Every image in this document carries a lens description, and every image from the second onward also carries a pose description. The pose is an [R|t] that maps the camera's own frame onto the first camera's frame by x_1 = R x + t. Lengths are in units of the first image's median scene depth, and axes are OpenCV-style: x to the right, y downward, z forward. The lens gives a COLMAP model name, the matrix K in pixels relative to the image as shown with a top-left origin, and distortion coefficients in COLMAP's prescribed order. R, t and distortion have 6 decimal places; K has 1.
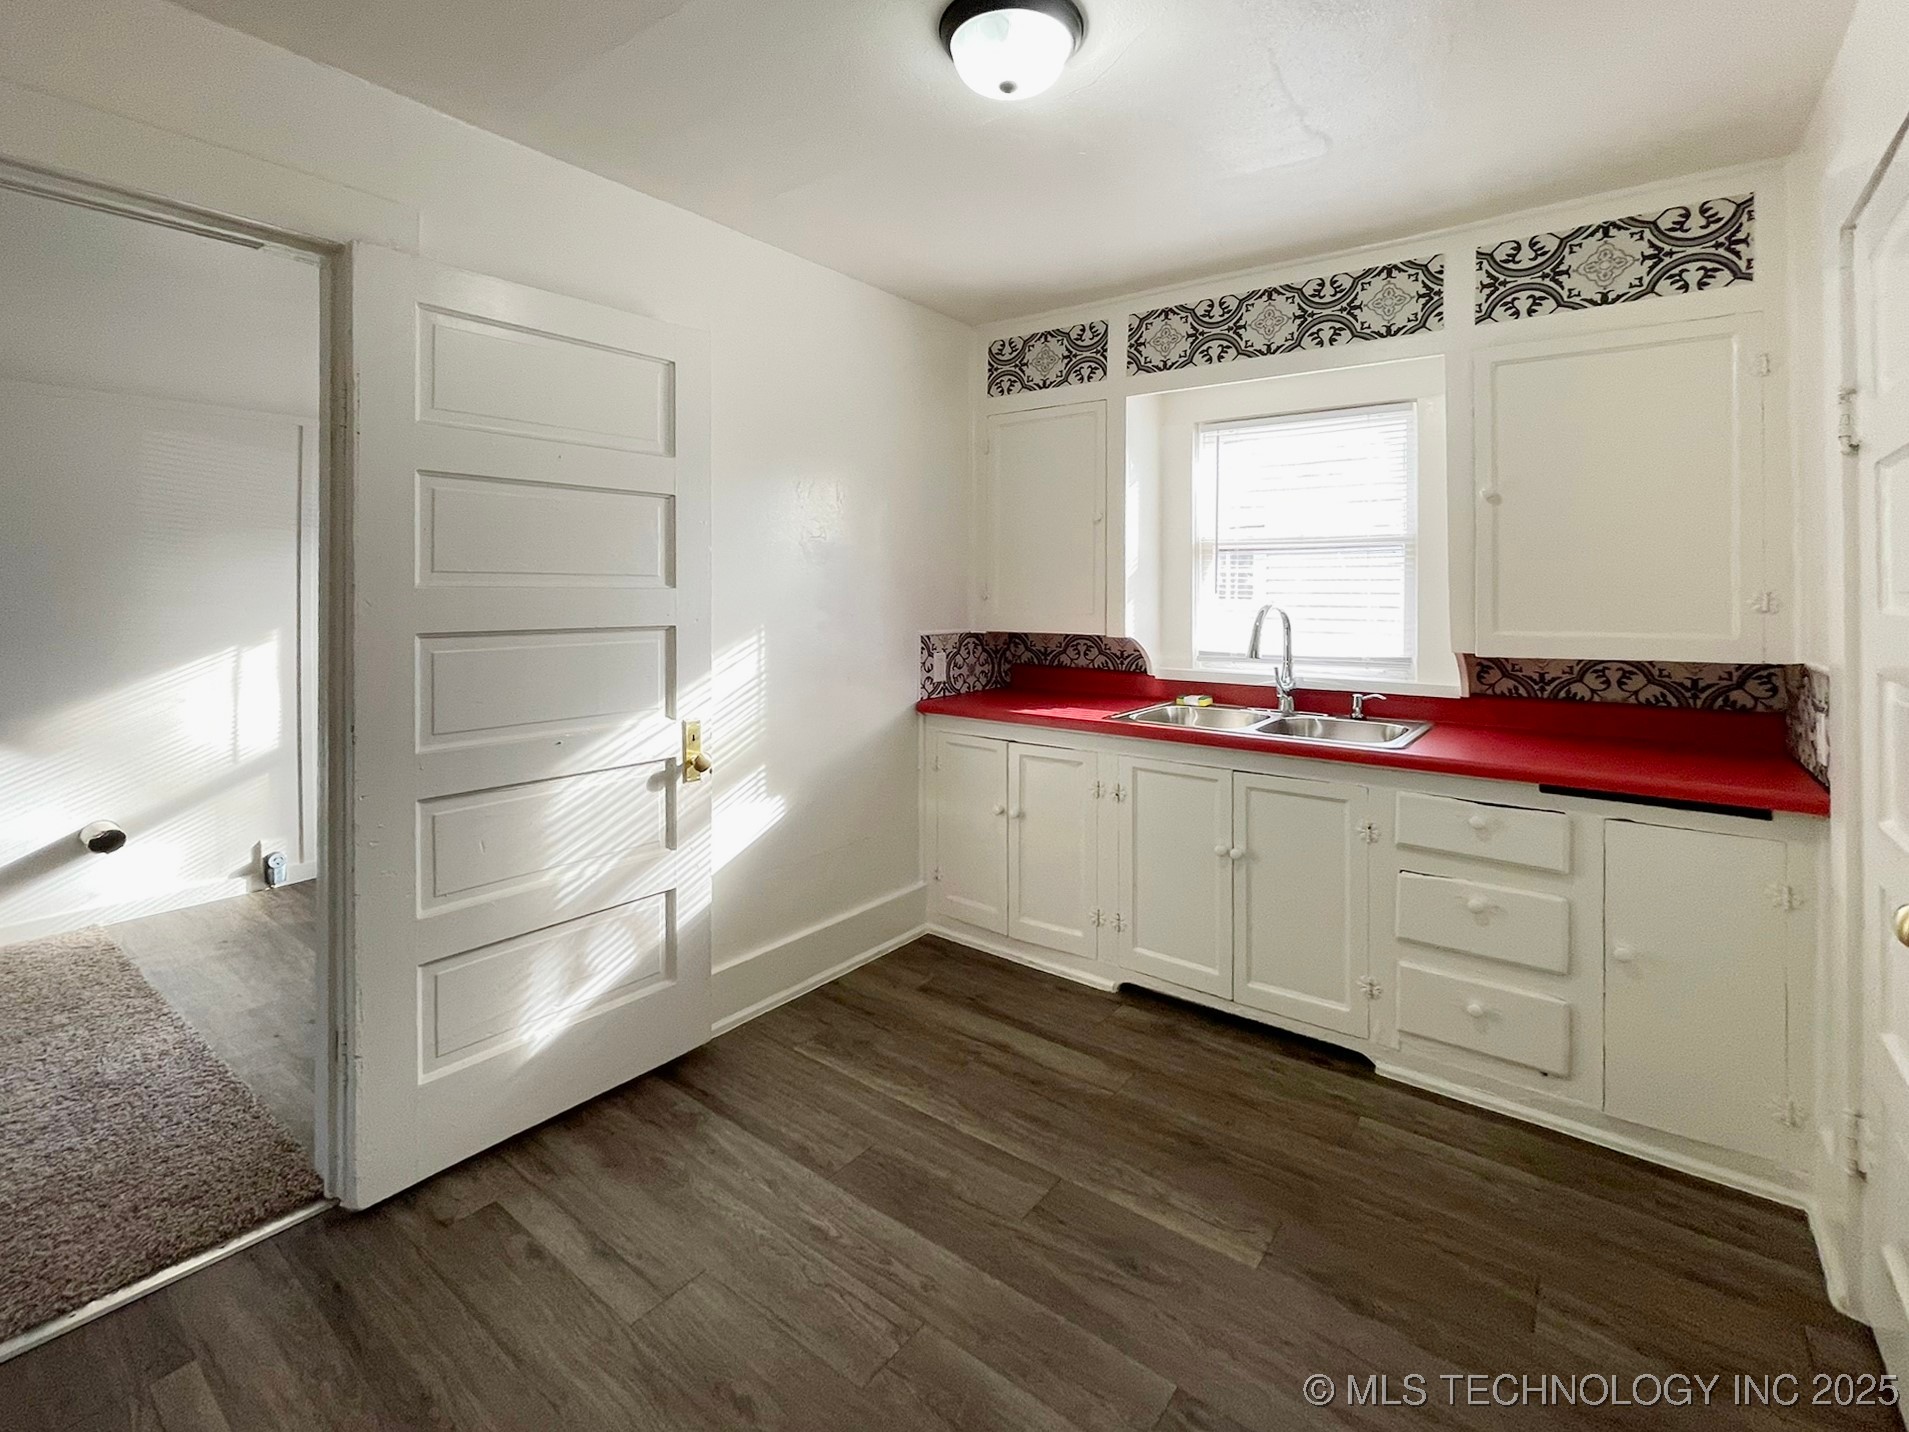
lens RADIAL K [[965.5, 0, 956.0], [0, 965.5, 575.7], [0, 0, 1]] dist [-0.004231, -0.001440]
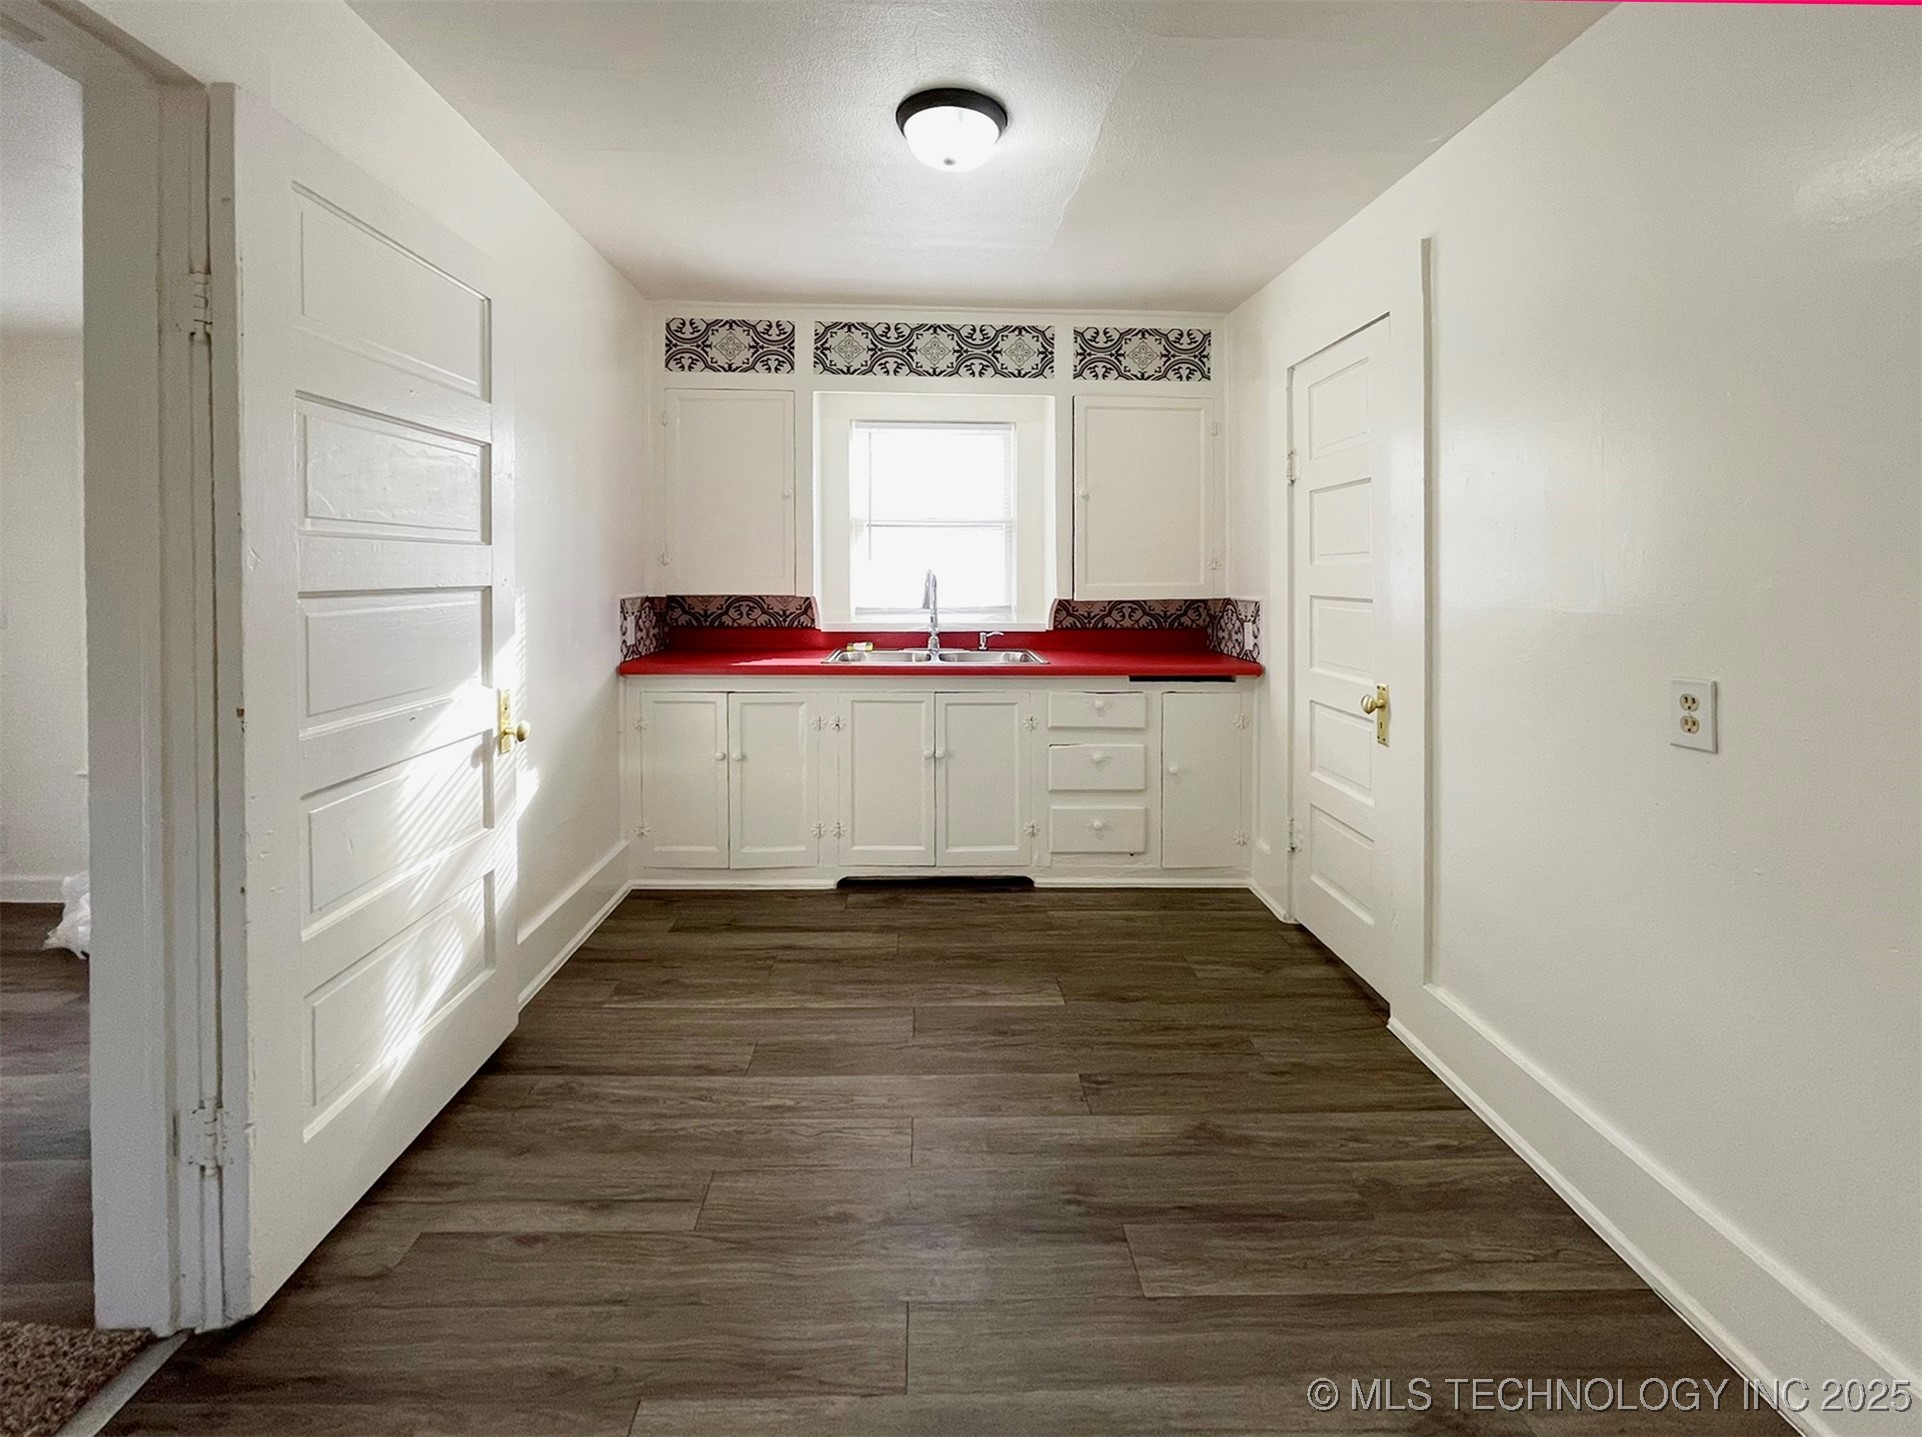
lens RADIAL K [[972.1, 0, 962.5], [0, 972.1, 577.2], [0, 0, 1]] dist [-0.004231, -0.001440]
pose [[0.723818, -0.003377, 0.689983, -0.605724], [-0.009978, 0.999832, 0.015361, 0.024495], [-0.689919, -0.018004, 0.723663, 0.020168]]
